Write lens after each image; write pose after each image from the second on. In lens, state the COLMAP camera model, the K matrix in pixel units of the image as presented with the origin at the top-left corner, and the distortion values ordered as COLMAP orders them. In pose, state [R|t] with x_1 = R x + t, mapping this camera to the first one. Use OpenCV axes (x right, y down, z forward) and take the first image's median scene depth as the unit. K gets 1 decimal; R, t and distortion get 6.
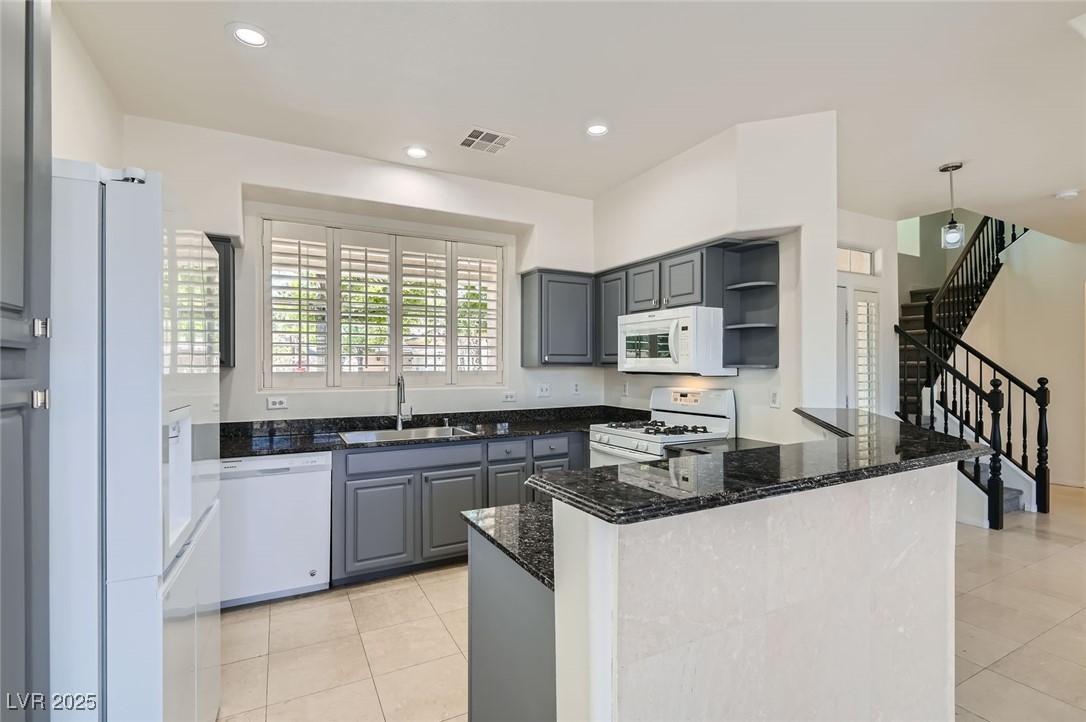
lens RADIAL K [[496.7, 0, 548.9], [0, 496.7, 366.1], [0, 0, 1]] dist [0.001809, -0.000998]
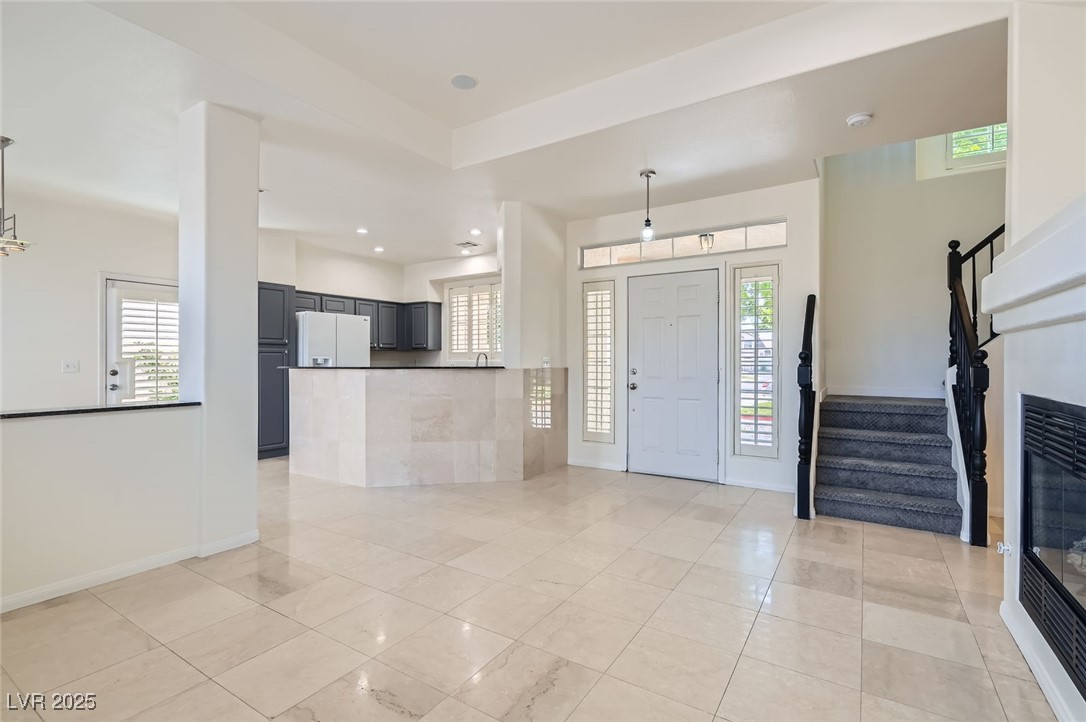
lens RADIAL K [[496.7, 0, 538.9], [0, 496.7, 365.6], [0, 0, 1]] dist [0.001809, -0.000998]
pose [[0.487350, 0.008208, -0.873168, 1.542489], [0.000433, 0.999953, 0.009641, 0.045947], [0.873206, -0.005077, 0.487324, 0.159374]]
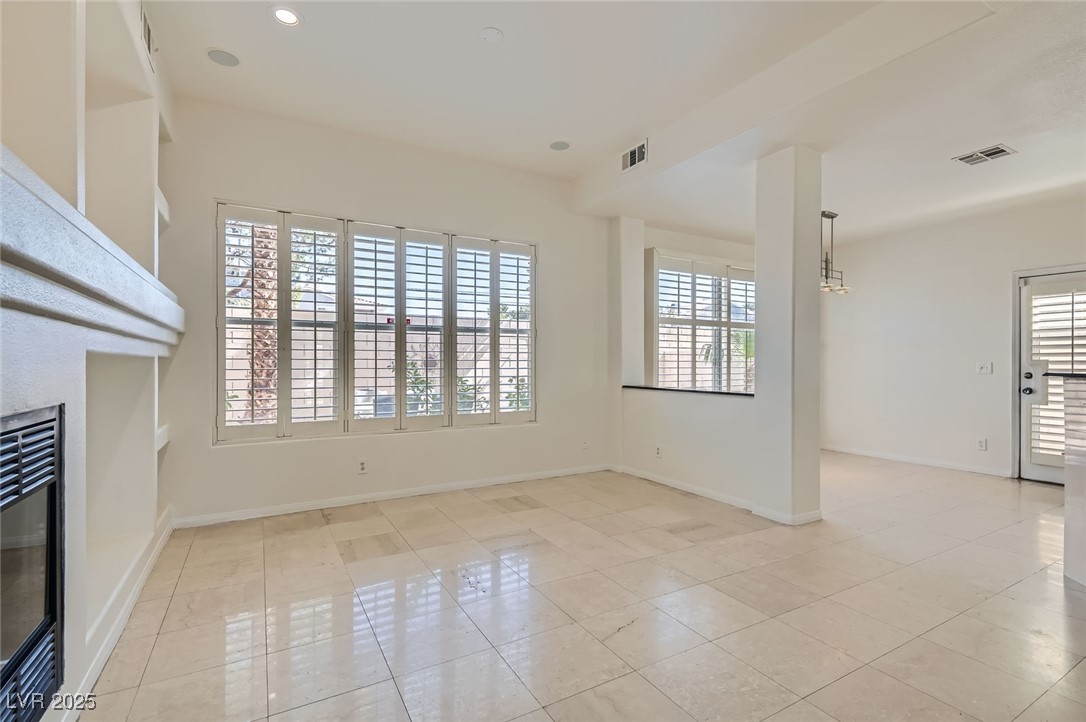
lens RADIAL K [[496.7, 0, 541.4], [0, 496.7, 361.3], [0, 0, 1]] dist [0.001809, -0.000998]
pose [[-0.999530, -0.000692, -0.030644, 1.075211], [-0.000689, 1.000000, -0.000125, 0.042627], [0.030644, -0.000104, -0.999530, 1.071364]]
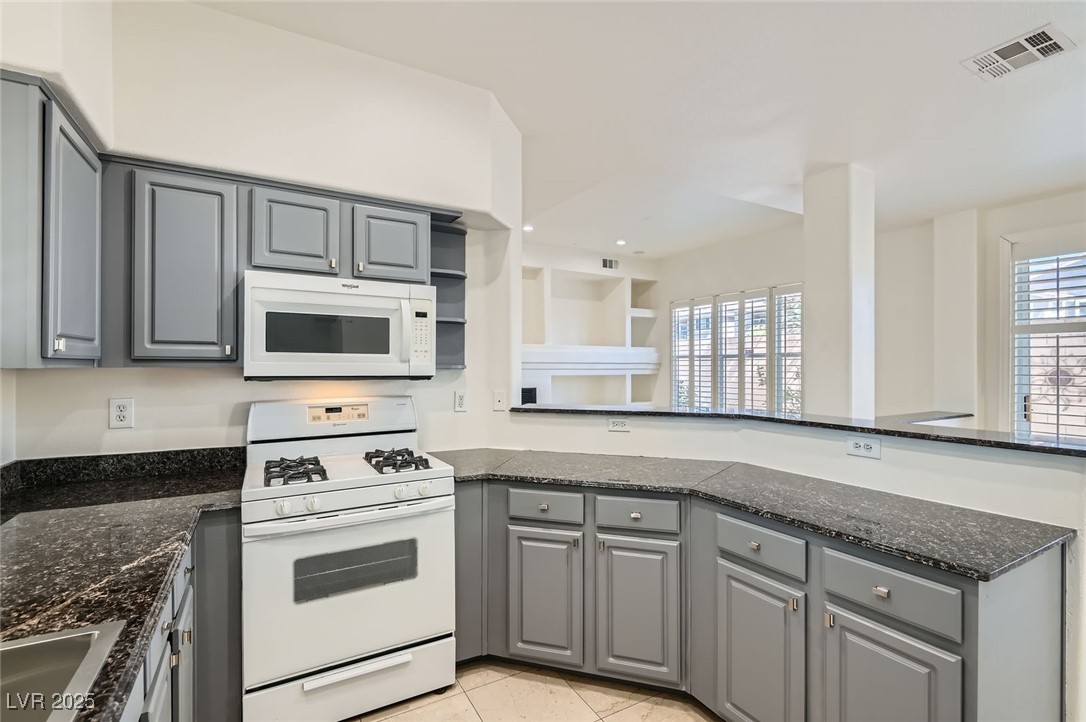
lens RADIAL K [[496.7, 0, 533.7], [0, 496.7, 366.9], [0, 0, 1]] dist [0.001809, -0.000998]
pose [[-0.016219, -0.002917, 0.999864, -0.378630], [0.000460, 0.999996, 0.002925, -0.001063], [-0.999868, 0.000508, -0.016218, 0.701688]]
